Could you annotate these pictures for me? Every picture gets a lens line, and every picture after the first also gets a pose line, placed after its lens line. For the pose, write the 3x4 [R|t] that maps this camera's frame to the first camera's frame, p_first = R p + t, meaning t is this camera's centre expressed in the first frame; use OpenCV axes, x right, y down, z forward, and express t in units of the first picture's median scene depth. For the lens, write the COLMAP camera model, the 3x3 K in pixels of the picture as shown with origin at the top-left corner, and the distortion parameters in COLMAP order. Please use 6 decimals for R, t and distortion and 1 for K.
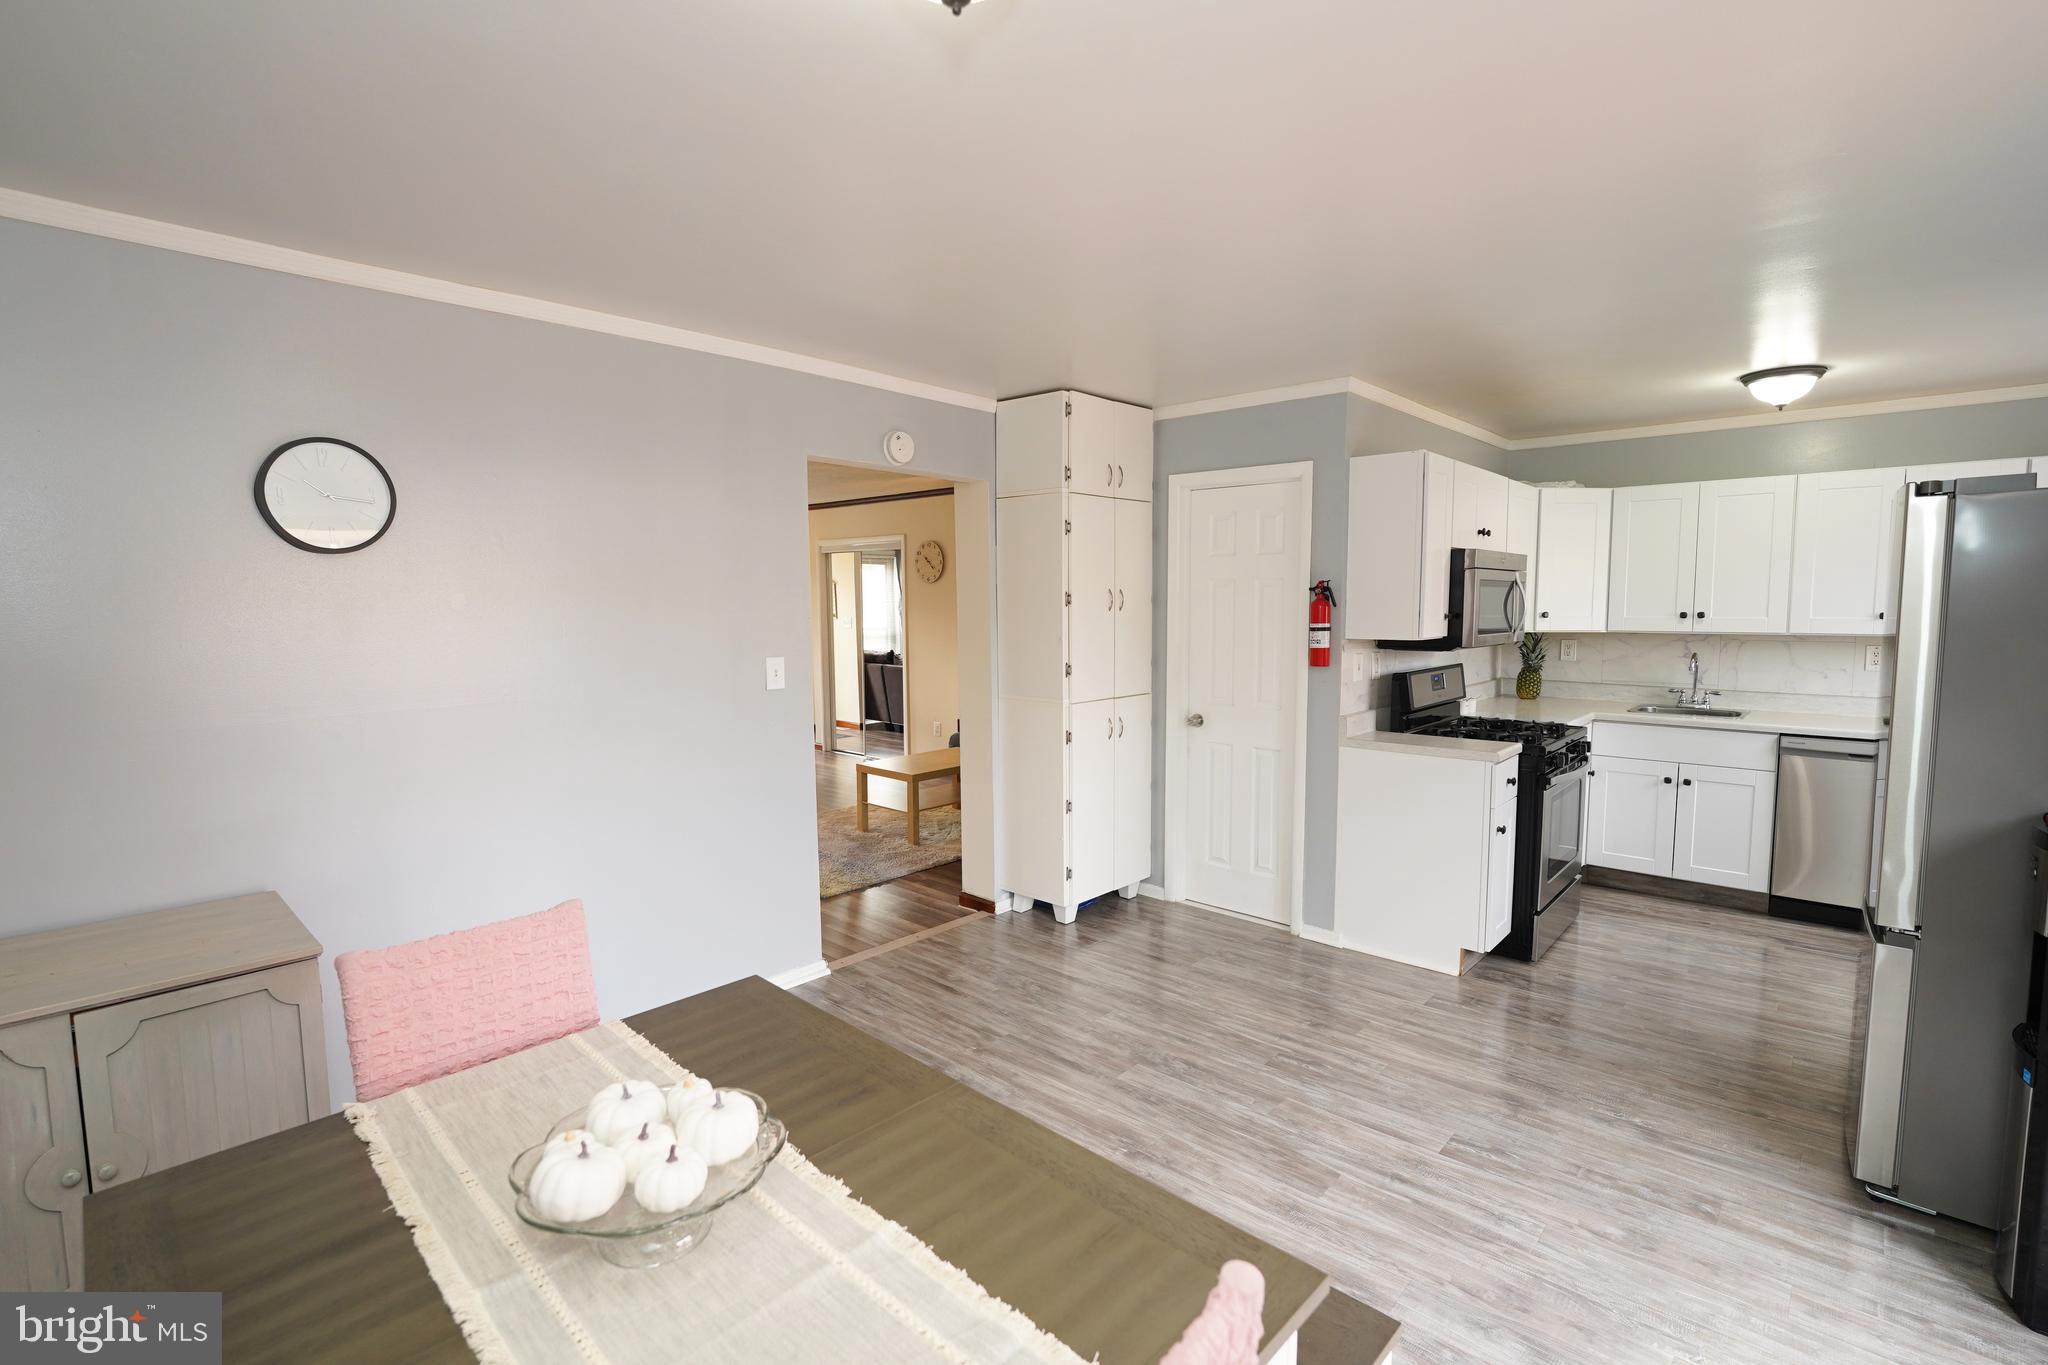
lens RADIAL K [[931.3, 0, 1023.3], [0, 931.3, 684.7], [0, 0, 1]] dist [-0.017515, -0.000102]
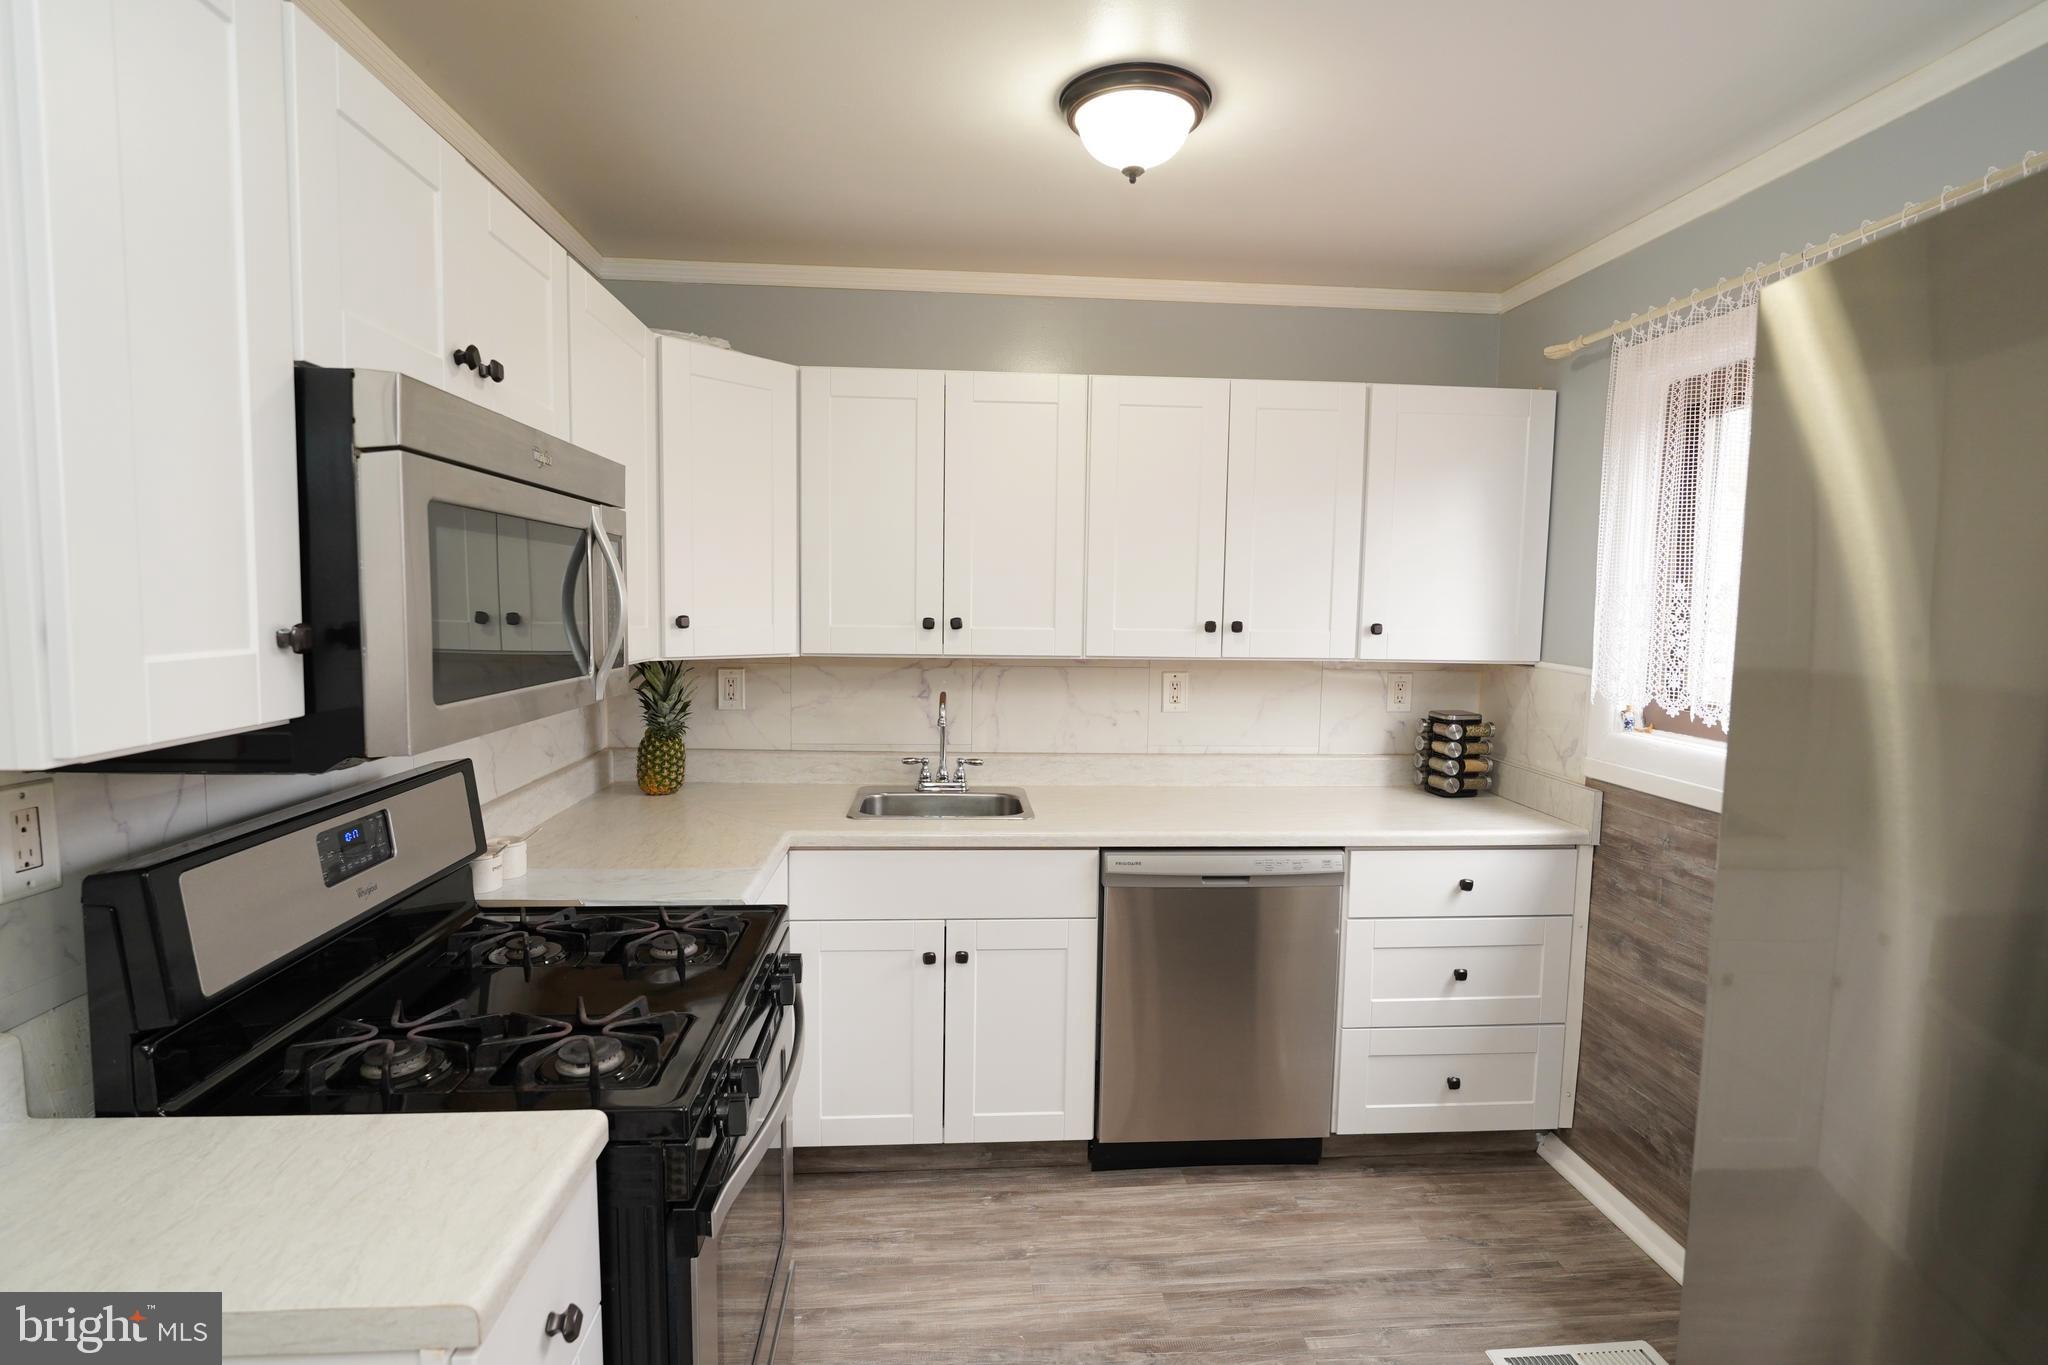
lens RADIAL K [[1004.7, 0, 1023.8], [0, 1004.7, 684.5], [0, 0, 1]] dist [-0.004075, -0.011634]
pose [[0.681914, -0.044085, 0.730102, 0.343225], [0.045932, 0.998793, 0.017408, -0.049504], [-0.729989, 0.021664, 0.683116, 0.586843]]
